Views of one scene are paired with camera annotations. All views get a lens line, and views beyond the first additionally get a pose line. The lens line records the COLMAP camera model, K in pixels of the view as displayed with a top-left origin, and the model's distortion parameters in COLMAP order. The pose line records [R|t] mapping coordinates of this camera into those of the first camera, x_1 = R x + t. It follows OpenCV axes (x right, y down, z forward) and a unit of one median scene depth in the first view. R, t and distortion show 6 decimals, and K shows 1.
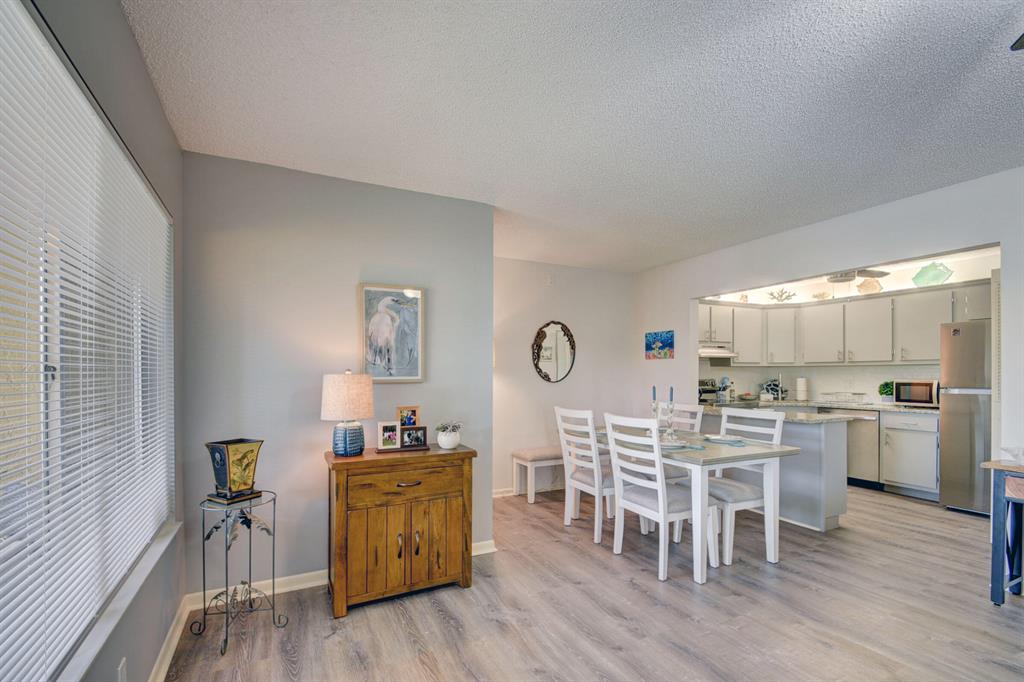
lens RADIAL K [[453.1, 0, 503.3], [0, 453.1, 374.9], [0, 0, 1]] dist [0.015551, -0.016305]
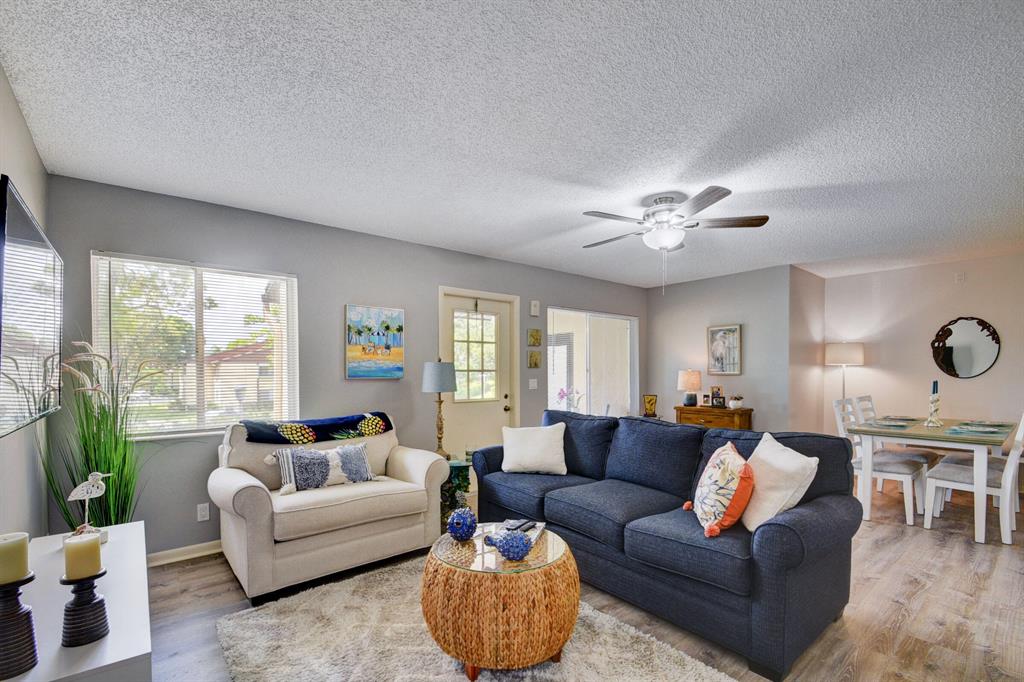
lens RADIAL K [[453.1, 0, 503.3], [0, 453.1, 374.9], [0, 0, 1]] dist [0.015551, -0.016305]
pose [[0.226091, 0.008292, -0.974071, 0.958651], [0.000978, 0.999961, 0.008739, -0.000761], [0.974106, -0.002929, 0.226074, -0.248126]]
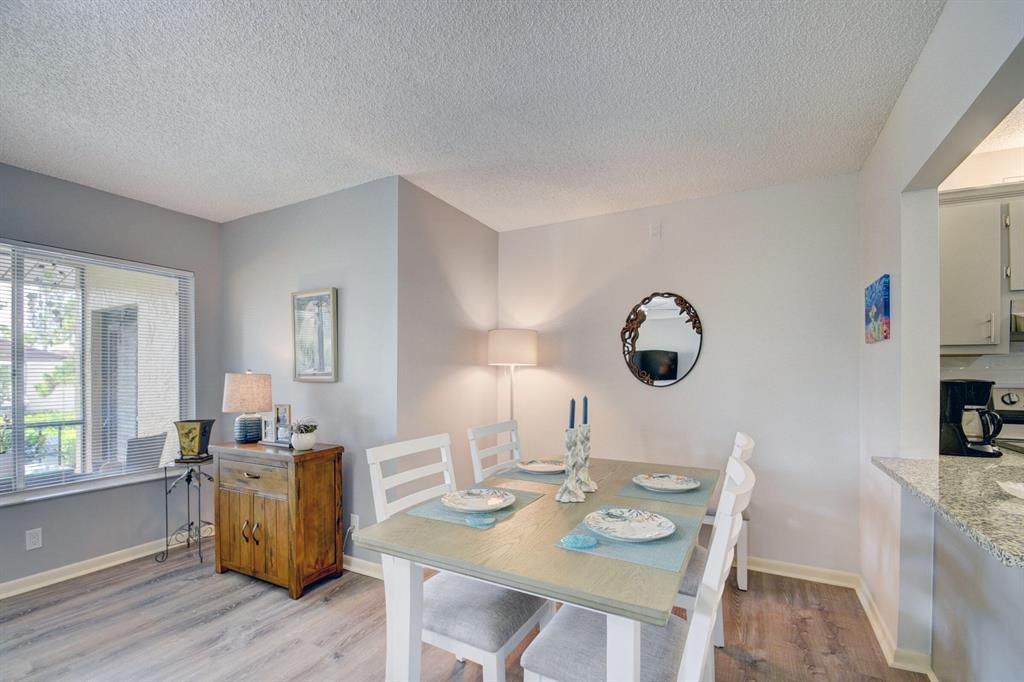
lens RADIAL K [[453.1, 0, 503.3], [0, 453.1, 374.9], [0, 0, 1]] dist [0.015551, -0.016305]
pose [[0.575542, 0.003472, -0.817765, 0.576422], [-0.002735, 0.999994, 0.002321, -0.001714], [0.817768, 0.000901, 0.575548, 0.492996]]
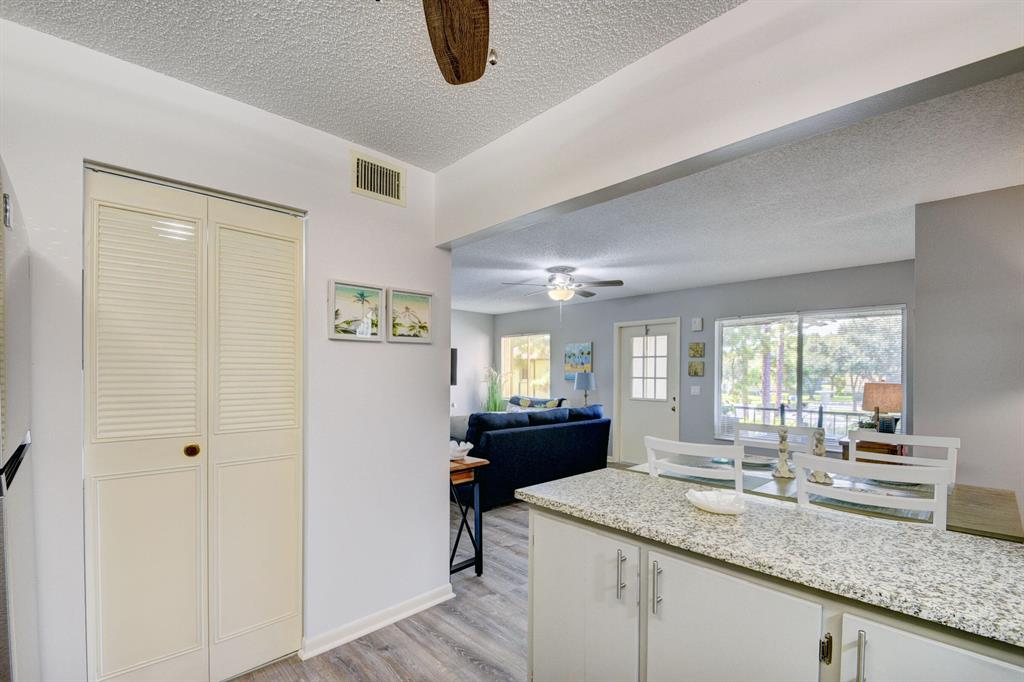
lens RADIAL K [[453.1, 0, 503.3], [0, 453.1, 374.9], [0, 0, 1]] dist [0.015551, -0.016305]
pose [[-0.953149, -0.004979, -0.302461, 0.786628], [-0.006759, 0.999965, 0.004837, -0.015238], [0.302427, 0.006655, -0.953149, 1.198786]]
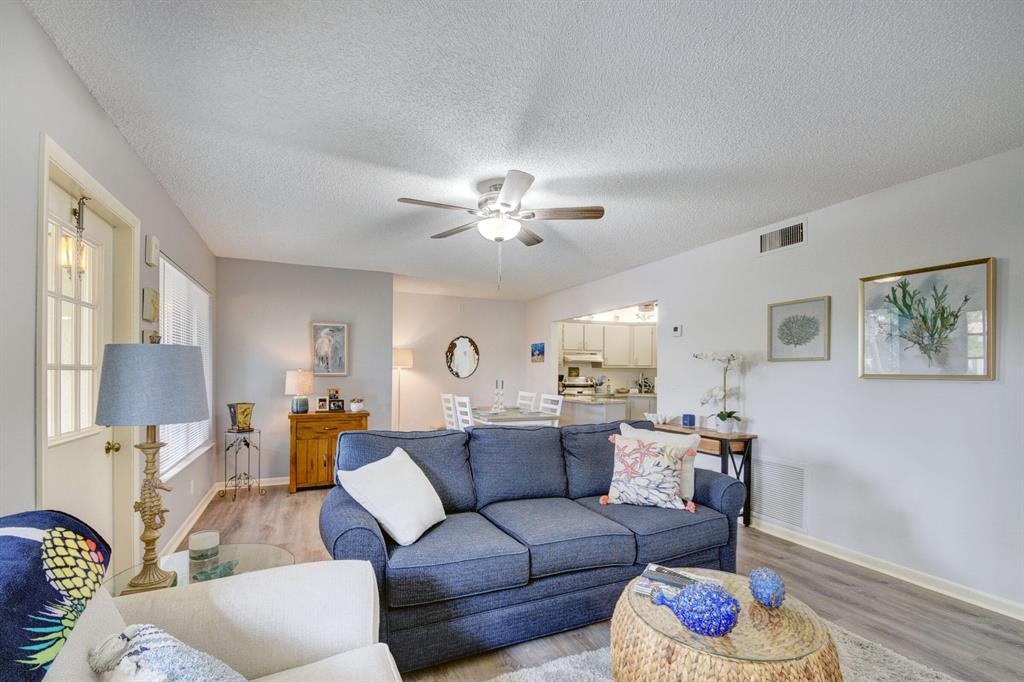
lens RADIAL K [[453.1, 0, 503.3], [0, 453.1, 374.9], [0, 0, 1]] dist [0.015551, -0.016305]
pose [[0.998954, 0.007924, -0.045043, 0.344799], [-0.007827, 0.999967, 0.002321, 0.002100], [0.045060, -0.001966, 0.998982, -0.502142]]
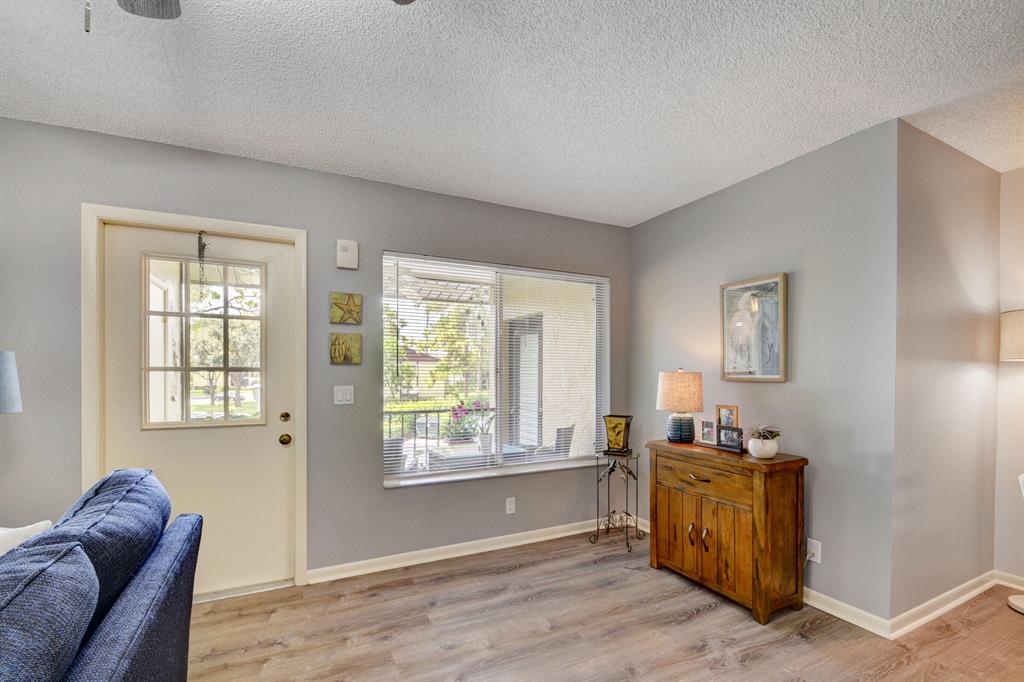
lens RADIAL K [[453.1, 0, 503.3], [0, 453.1, 374.9], [0, 0, 1]] dist [0.015551, -0.016305]
pose [[-0.003344, 0.010258, -0.999942, 0.469165], [-0.005381, 0.999933, 0.010276, -0.002199], [0.999980, 0.005415, -0.003288, 0.315505]]
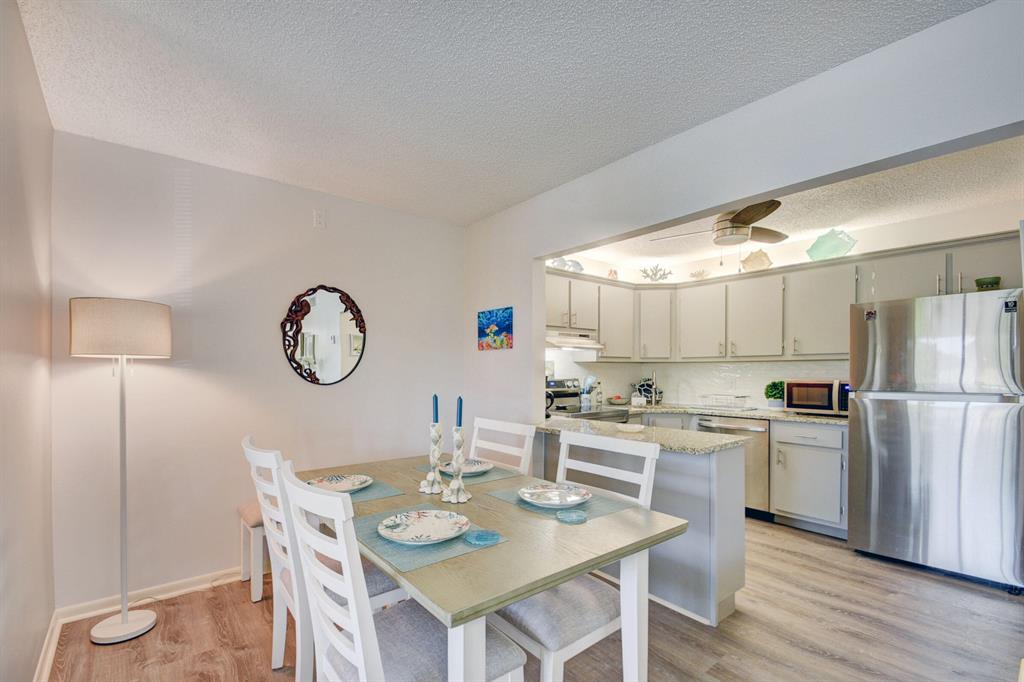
lens RADIAL K [[453.1, 0, 503.3], [0, 453.1, 374.9], [0, 0, 1]] dist [0.015551, -0.016305]
pose [[0.975106, -0.000337, 0.221737, 0.235802], [-0.001095, 0.999979, 0.006333, -0.001586], [-0.221734, -0.006419, 0.975086, 0.381554]]
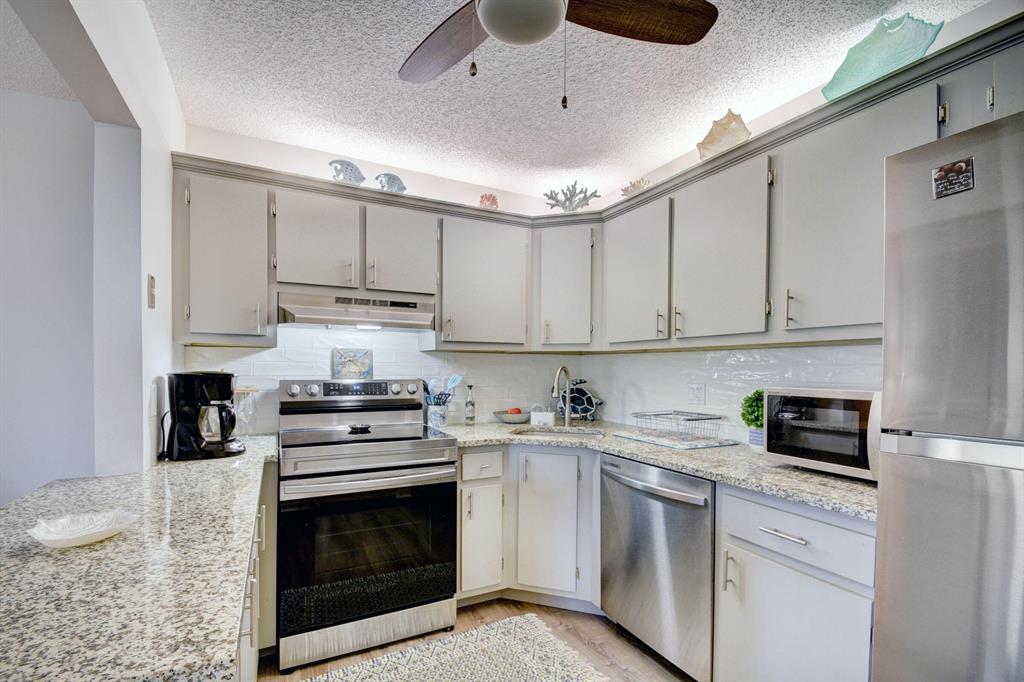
lens RADIAL K [[453.1, 0, 503.3], [0, 453.1, 374.9], [0, 0, 1]] dist [0.015551, -0.016305]
pose [[0.999956, 0.007004, 0.006201, 0.736808], [-0.007088, 0.999881, 0.013730, -0.001940], [-0.006104, -0.013773, 0.999887, 0.733124]]
